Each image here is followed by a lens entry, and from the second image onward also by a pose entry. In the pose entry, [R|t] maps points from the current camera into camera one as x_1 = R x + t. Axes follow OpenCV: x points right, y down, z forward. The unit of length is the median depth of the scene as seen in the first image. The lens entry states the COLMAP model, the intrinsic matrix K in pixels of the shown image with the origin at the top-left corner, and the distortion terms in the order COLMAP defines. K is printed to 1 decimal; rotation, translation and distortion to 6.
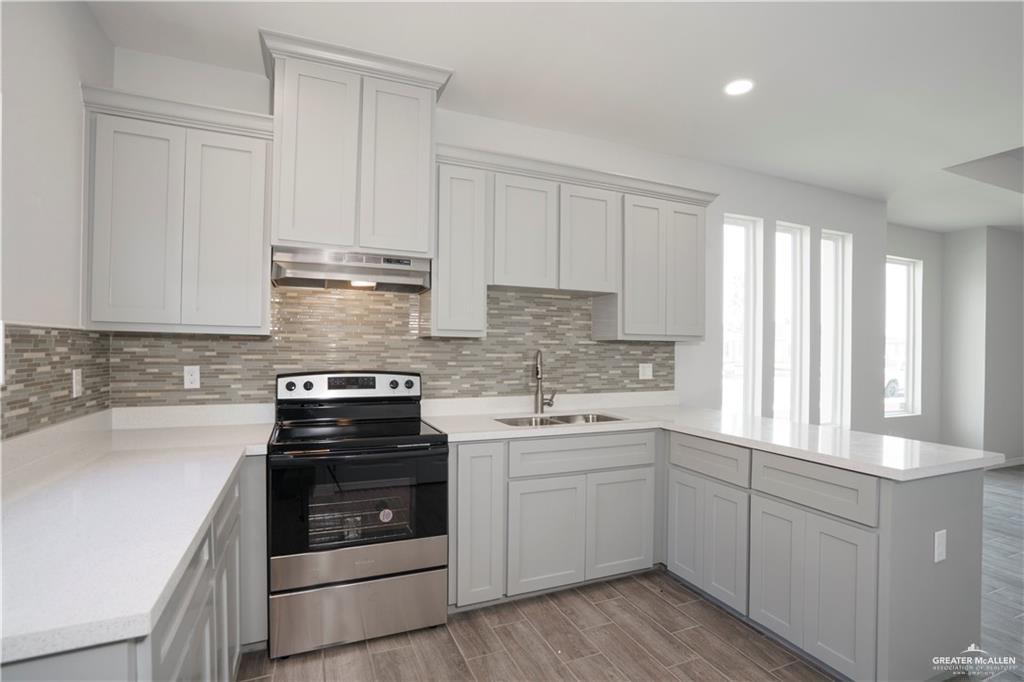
lens RADIAL K [[492.6, 0, 513.8], [0, 492.6, 346.6], [0, 0, 1]] dist [-0.042719, 0.010833]
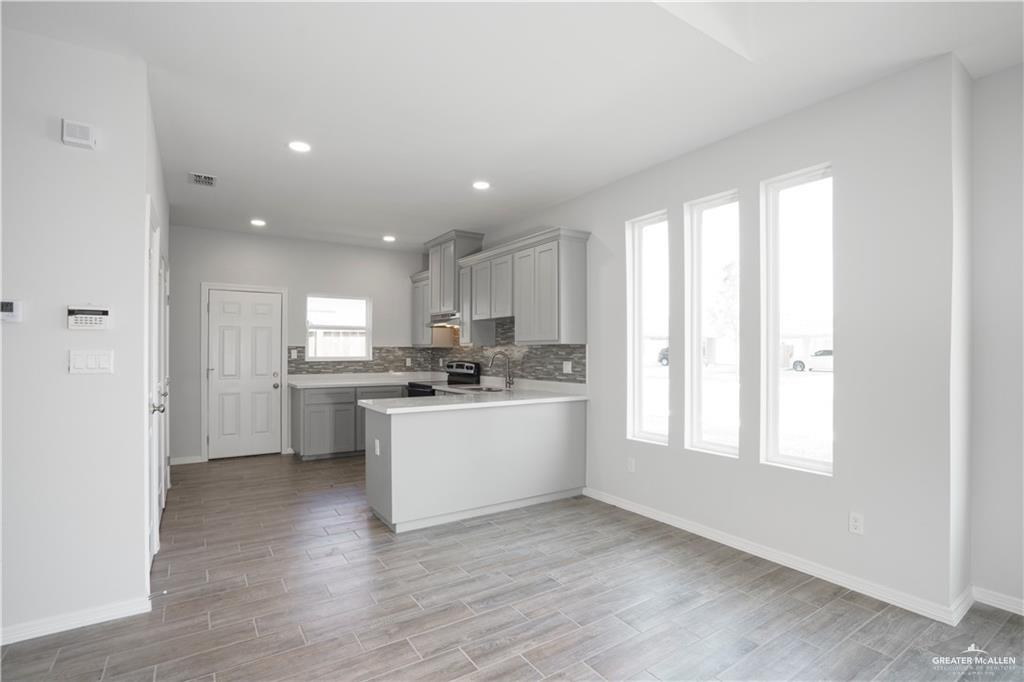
lens RADIAL K [[492.6, 0, 507.0], [0, 492.6, 343.1], [0, 0, 1]] dist [-0.042719, 0.010833]
pose [[0.175491, -0.025708, -0.984145, 1.905990], [0.005000, 0.999669, -0.025222, 0.021235], [0.984468, -0.000494, 0.175561, 0.739102]]
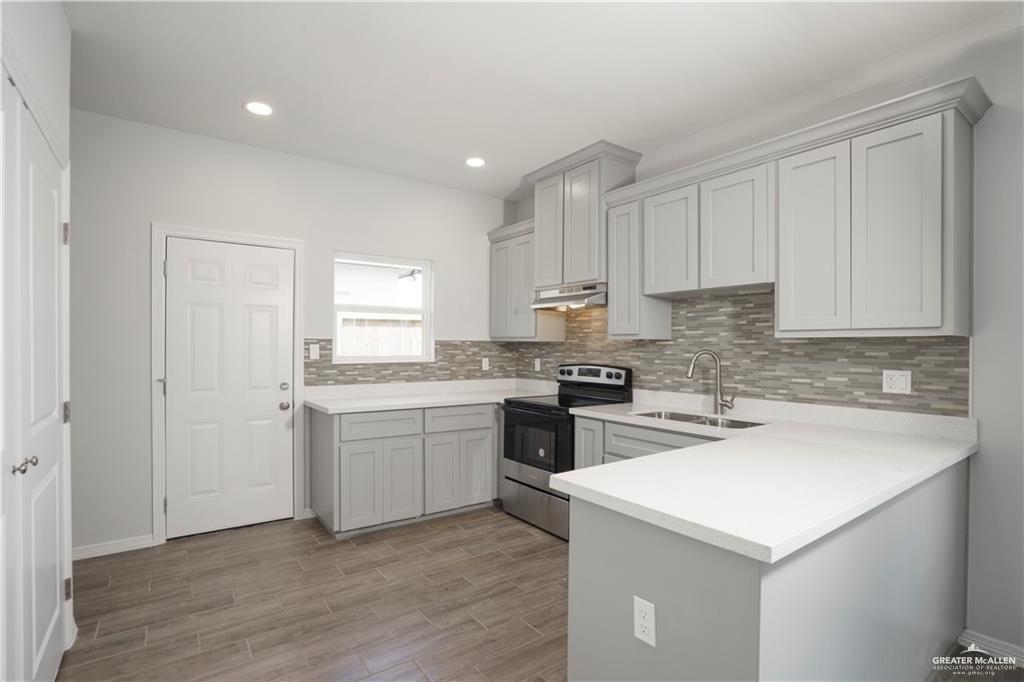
lens RADIAL K [[492.6, 0, 511.9], [0, 492.6, 344.3], [0, 0, 1]] dist [-0.042719, 0.010833]
pose [[0.226127, -0.013719, -0.974001, 0.975988], [0.000450, 0.999902, -0.013979, 0.009229], [0.974098, 0.002723, 0.226111, 0.403406]]
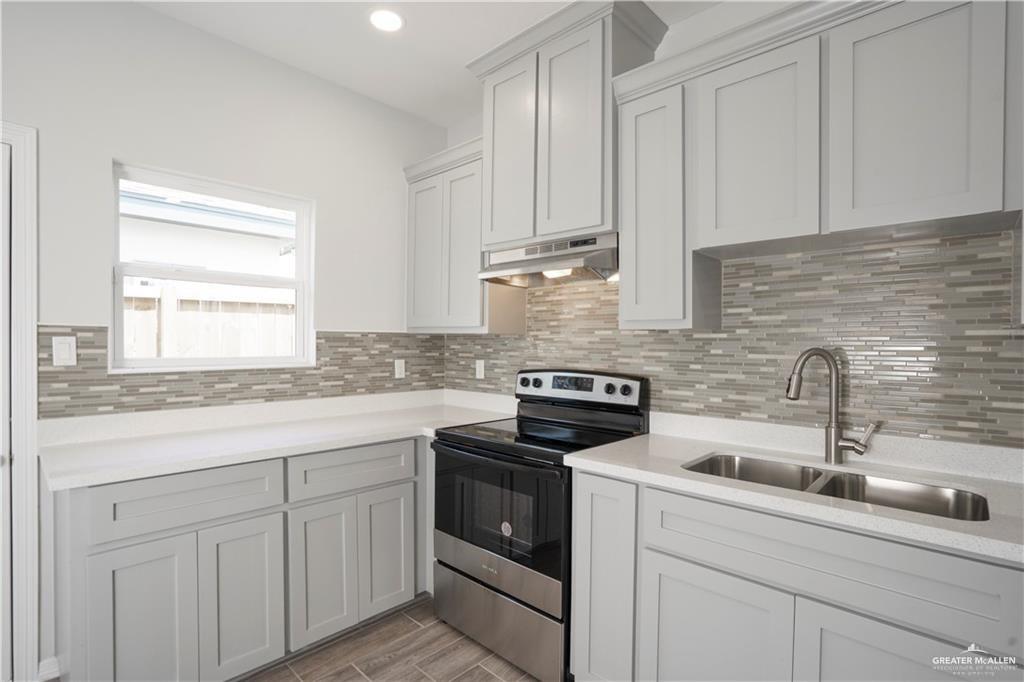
lens RADIAL K [[492.6, 0, 510.7], [0, 492.6, 345.3], [0, 0, 1]] dist [-0.042719, 0.010833]
pose [[0.397877, -0.002846, -0.917434, 0.434009], [0.000712, 0.999996, -0.002793, 0.004850], [0.917438, 0.000458, 0.397877, 0.484607]]
